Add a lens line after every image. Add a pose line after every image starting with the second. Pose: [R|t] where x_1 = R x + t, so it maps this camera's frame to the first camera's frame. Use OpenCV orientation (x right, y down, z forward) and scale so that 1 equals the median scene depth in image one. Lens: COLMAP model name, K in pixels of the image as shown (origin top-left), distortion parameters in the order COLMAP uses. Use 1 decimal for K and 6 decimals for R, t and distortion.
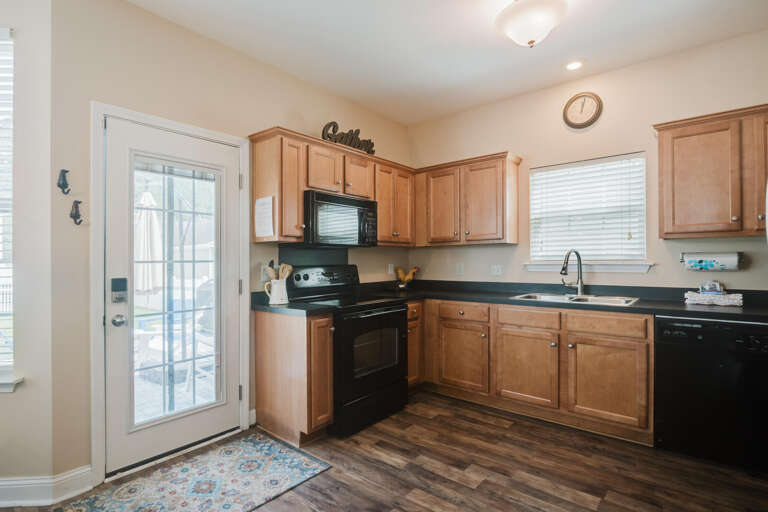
lens RADIAL K [[372.9, 0, 384.7], [0, 372.9, 257.3], [0, 0, 1]] dist [0.000281, -0.007999]
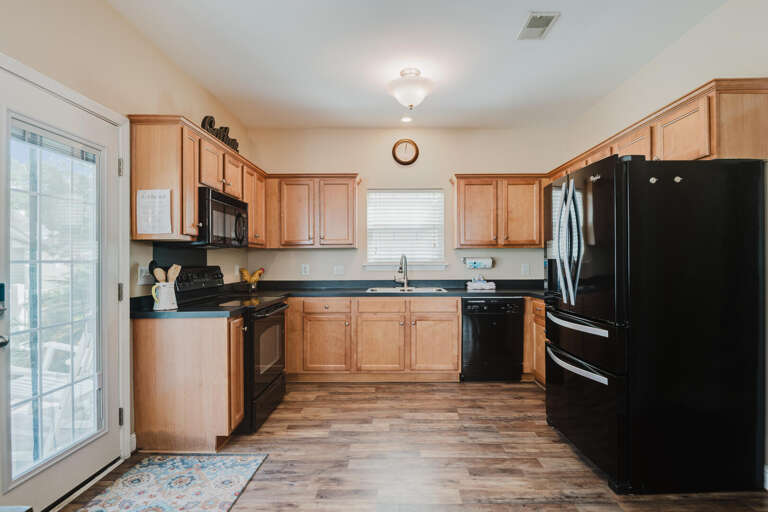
lens RADIAL K [[378.8, 0, 383.5], [0, 378.8, 259.9], [0, 0, 1]] dist [0.000262, -0.007438]
pose [[0.782837, 0.007034, 0.622188, -0.453785], [-0.007461, 0.999970, -0.001918, 0.004130], [-0.622183, -0.003141, 0.782866, -0.041642]]
